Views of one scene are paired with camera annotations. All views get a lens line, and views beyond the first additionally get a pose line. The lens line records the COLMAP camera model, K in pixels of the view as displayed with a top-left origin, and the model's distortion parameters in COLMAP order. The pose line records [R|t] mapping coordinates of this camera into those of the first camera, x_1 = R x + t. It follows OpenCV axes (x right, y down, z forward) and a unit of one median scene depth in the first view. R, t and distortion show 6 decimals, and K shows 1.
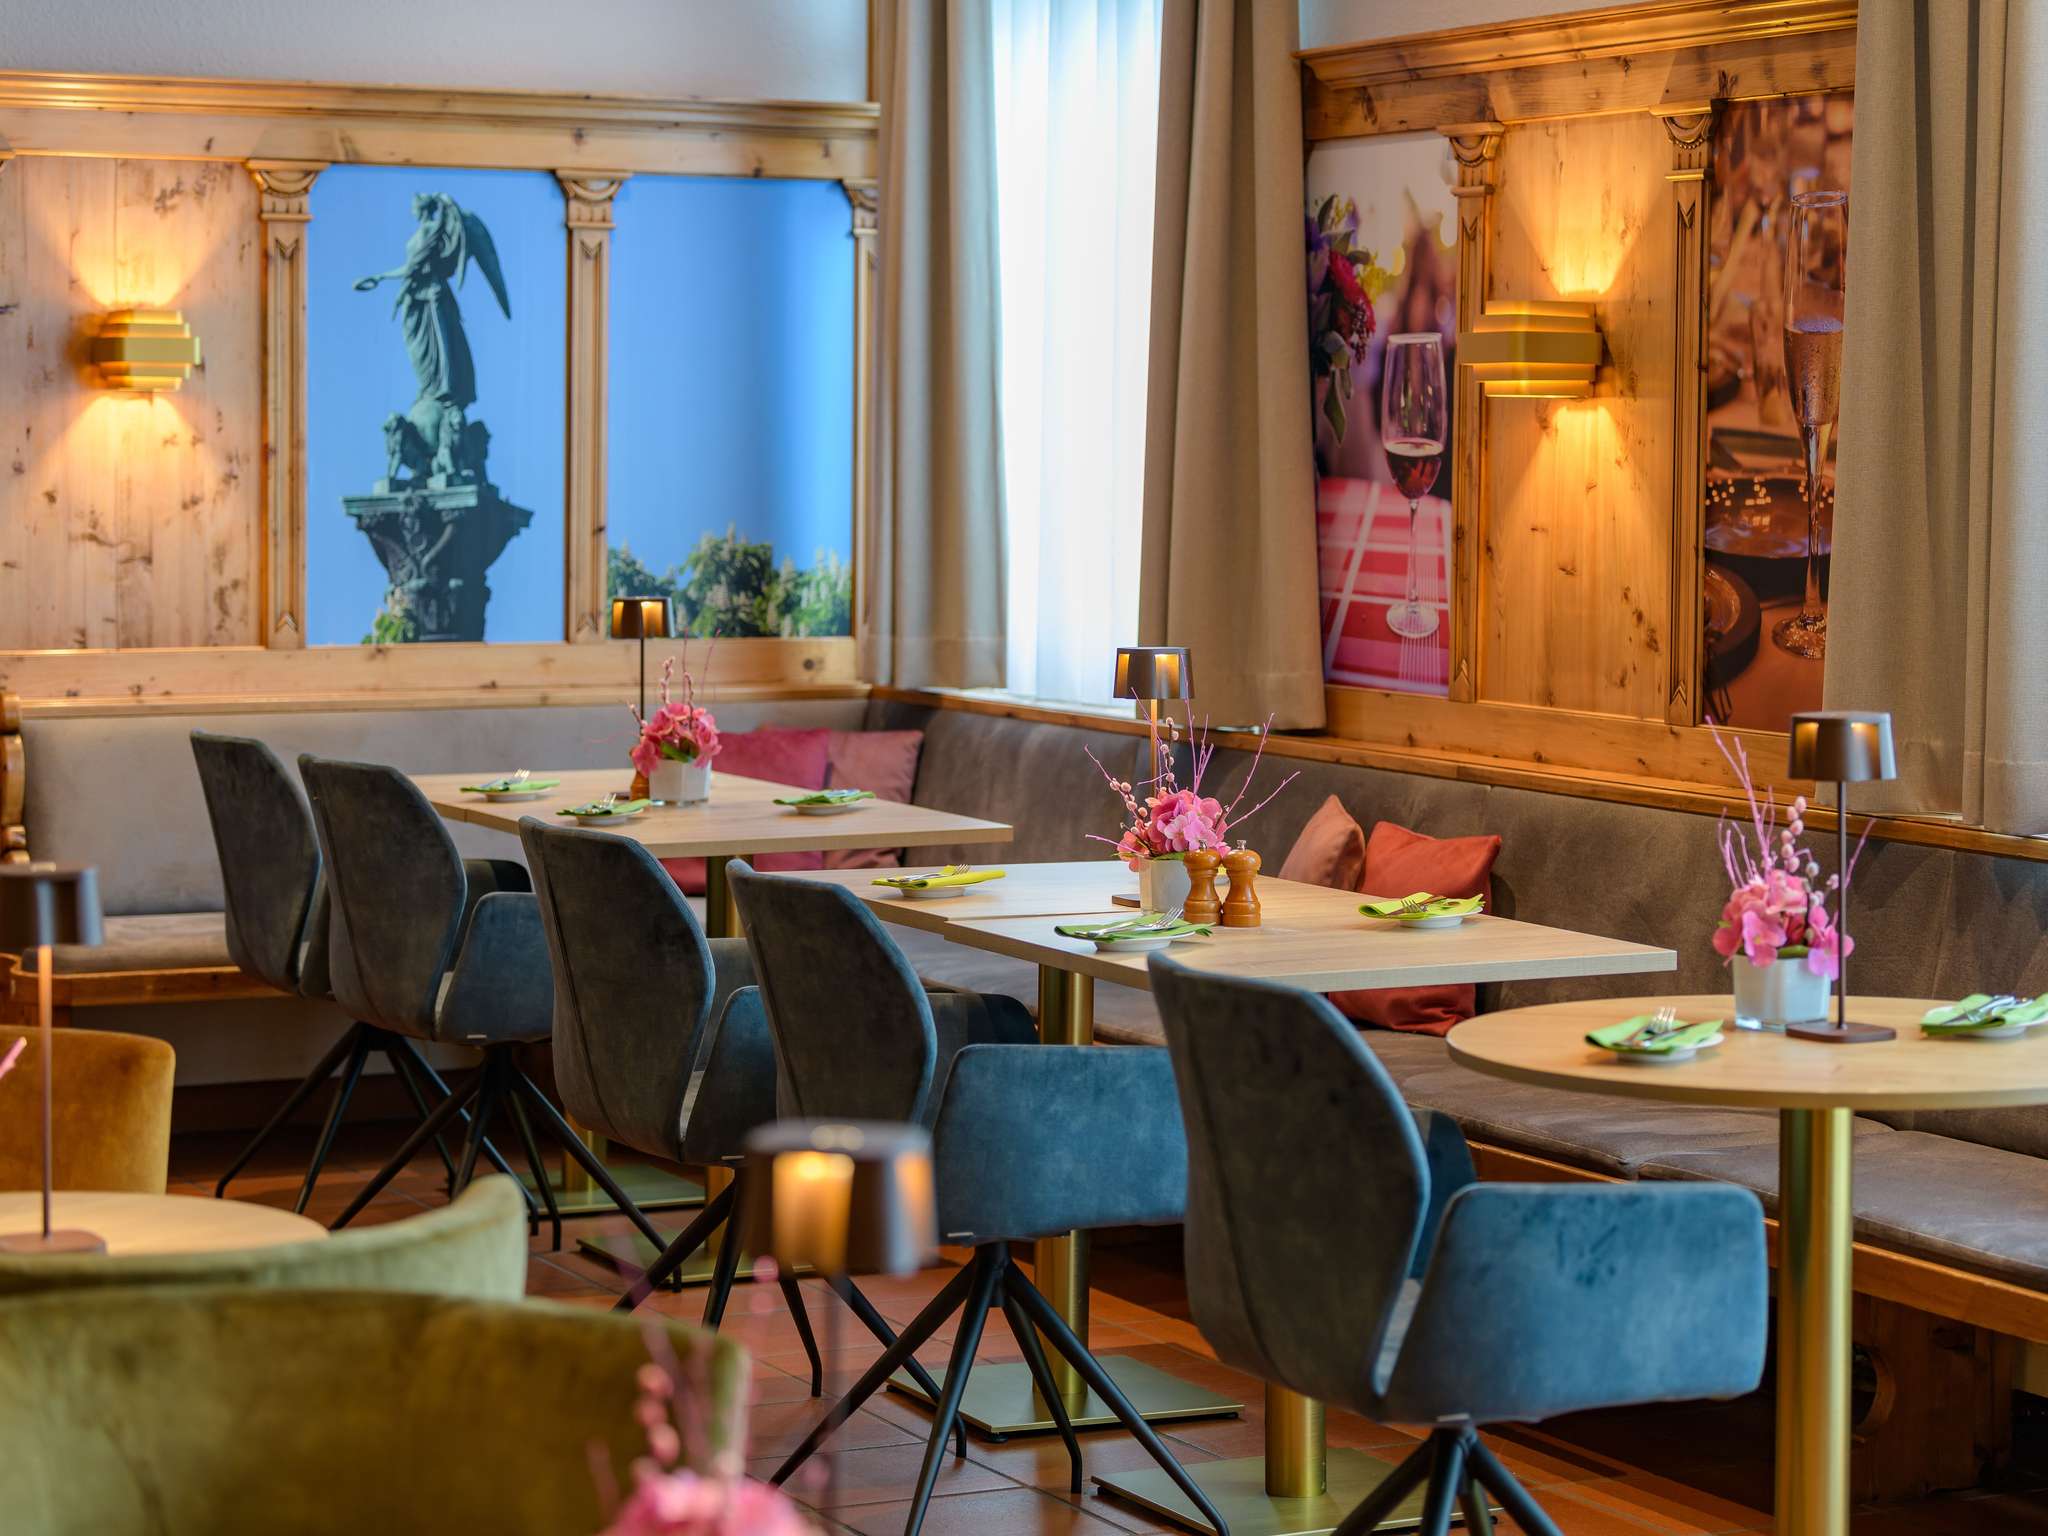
lens RADIAL K [[4622.6, 0, 1024.0], [0, 4622.6, 768.0], [0, 0, 1]] dist [0.027260, -0.467738]
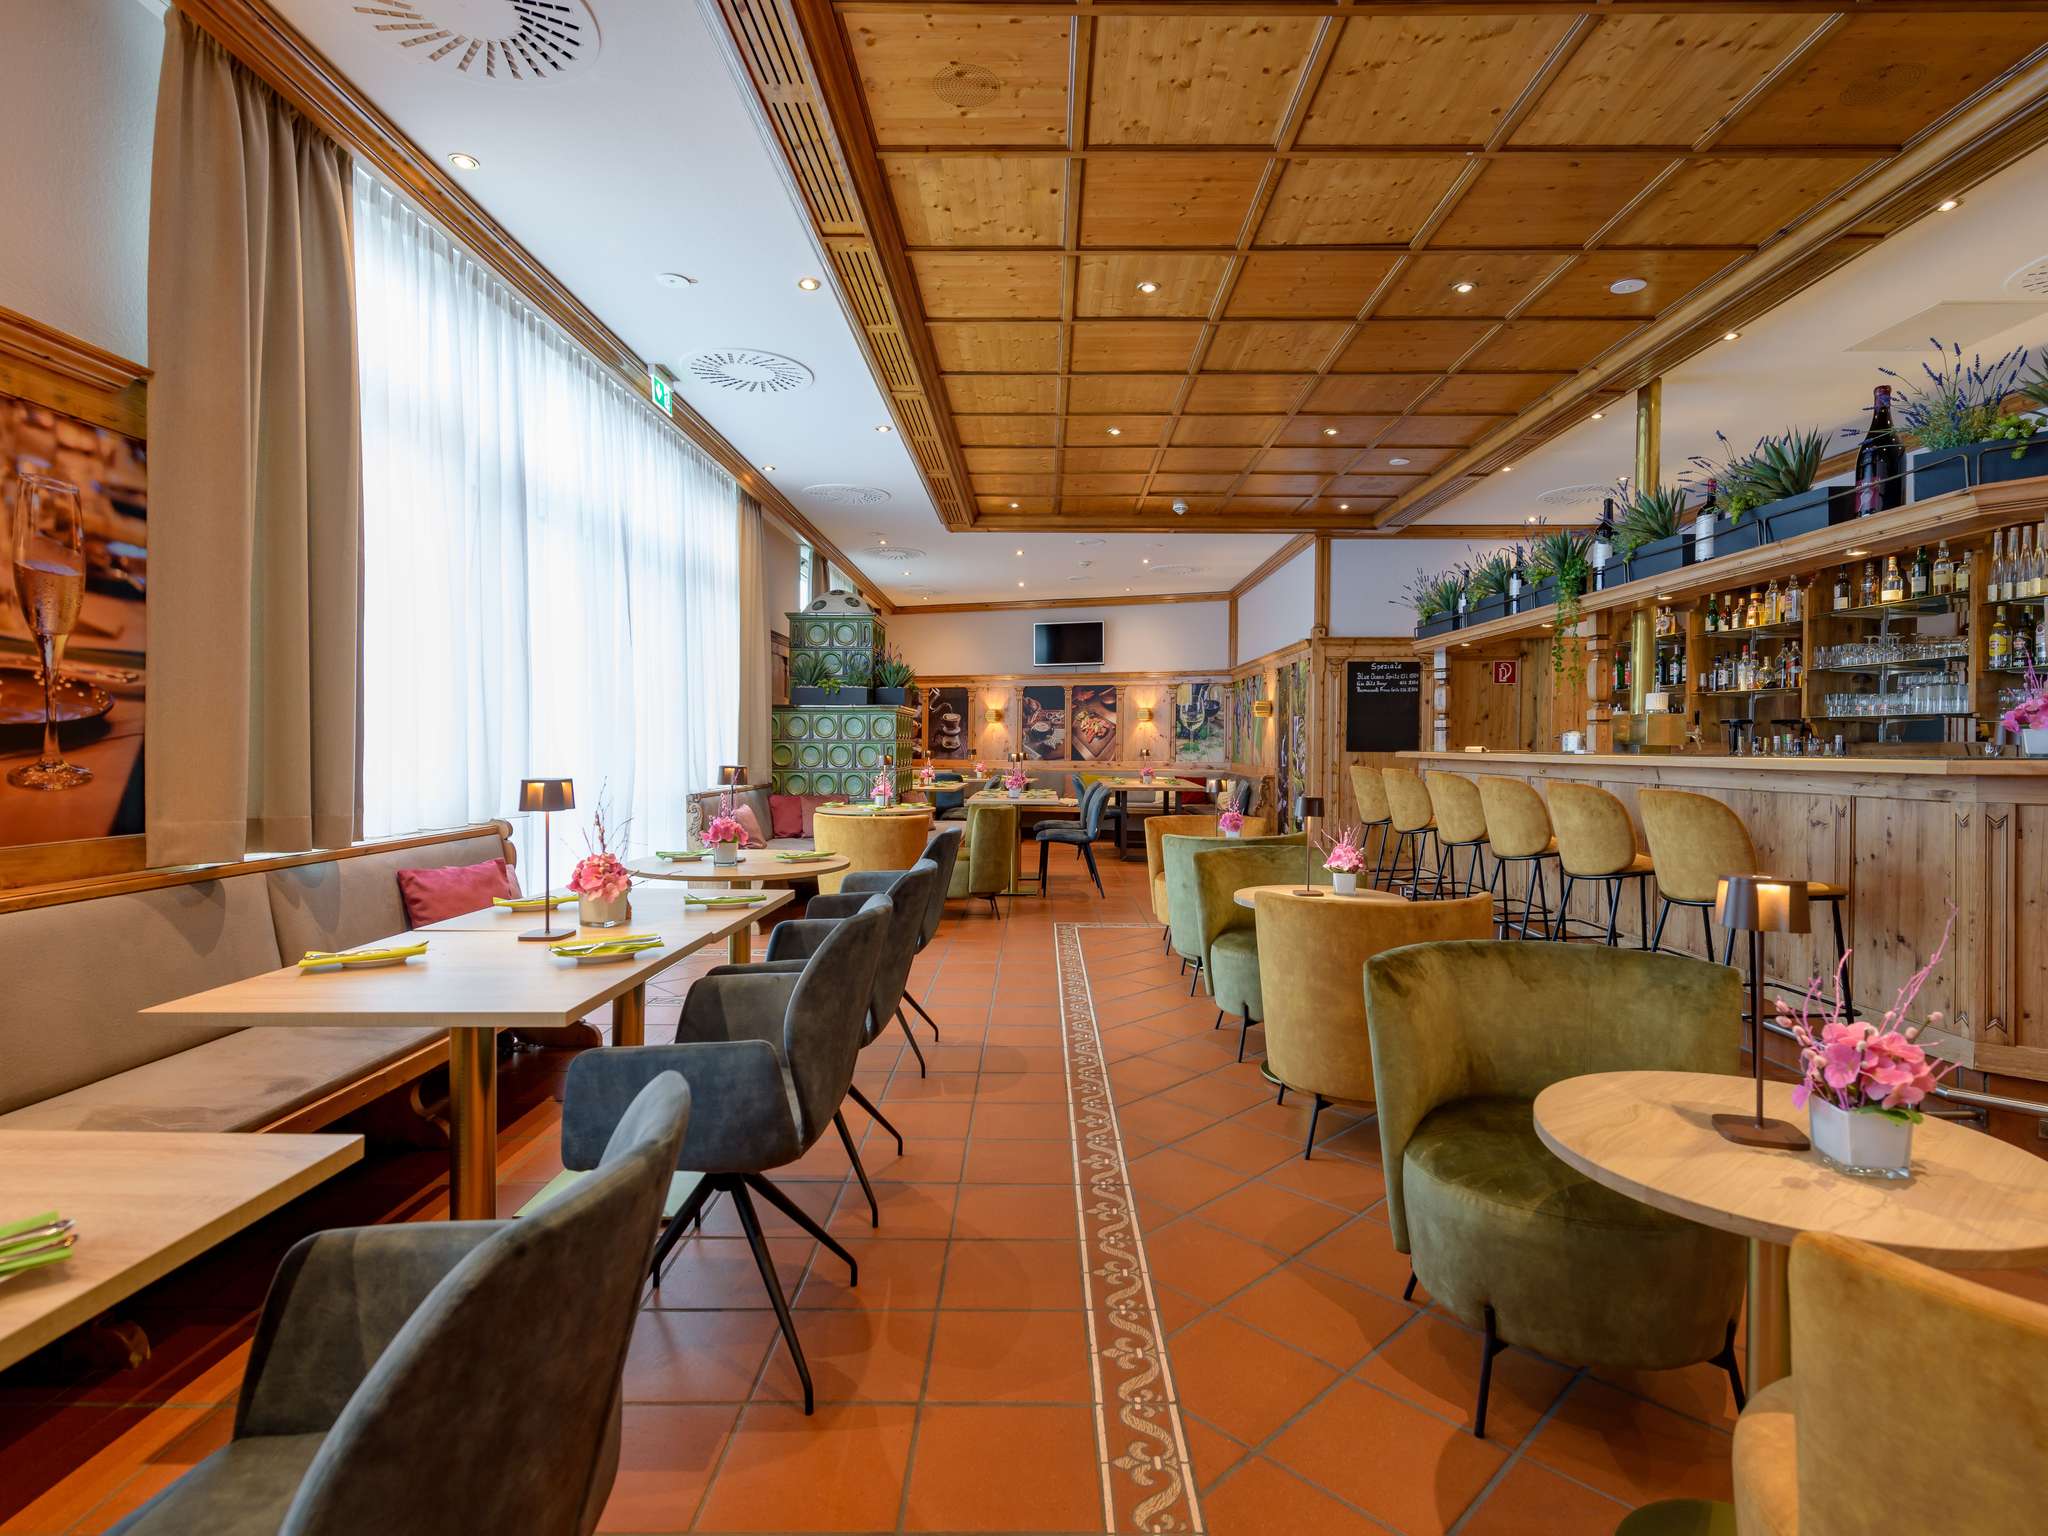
lens RADIAL K [[1027.7, 0, 1024.0], [0, 1027.7, 768.0], [0, 0, 1]] dist [0.002291, -0.000436]
pose [[-0.880803, -0.020252, 0.473049, -0.200225], [0.024761, 0.995747, 0.088735, -0.040187], [-0.472835, 0.089871, -0.876556, 0.871070]]
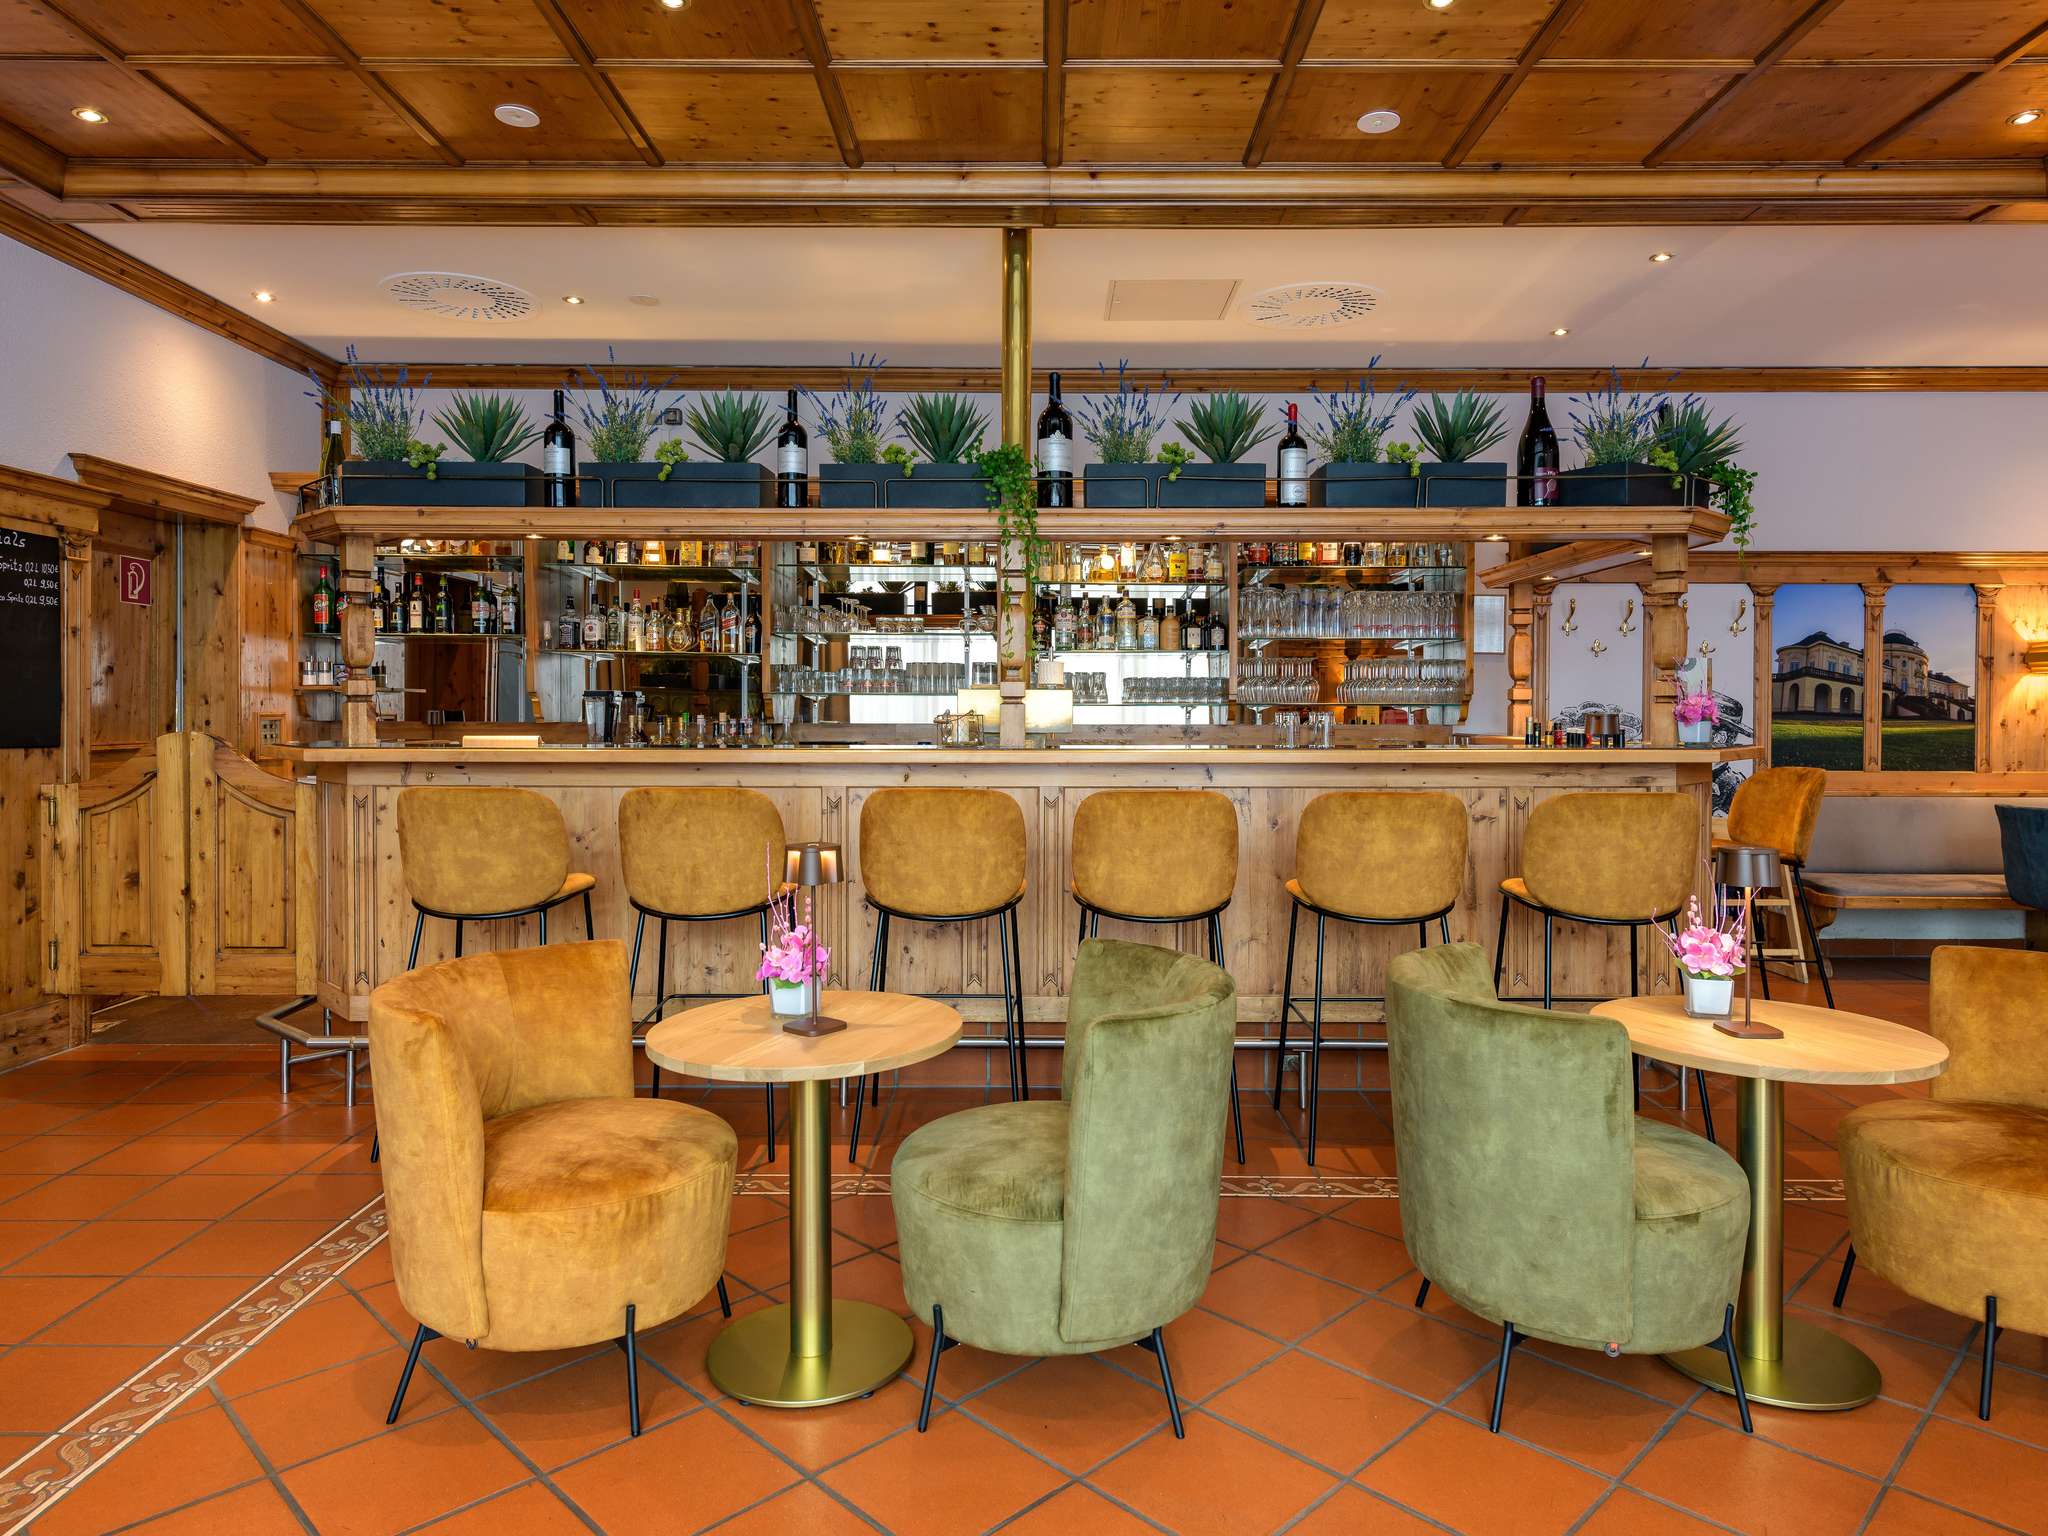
lens RADIAL K [[1271.2, 0, 1036.7], [0, 1271.2, 734.4], [0, 0, 1]] dist [0.004305, -0.004489]
pose [[-0.454622, 0.003699, -0.890677, 0.192586], [-0.069068, 0.996834, 0.039394, -0.014285], [0.888003, 0.079426, -0.452927, 0.454887]]
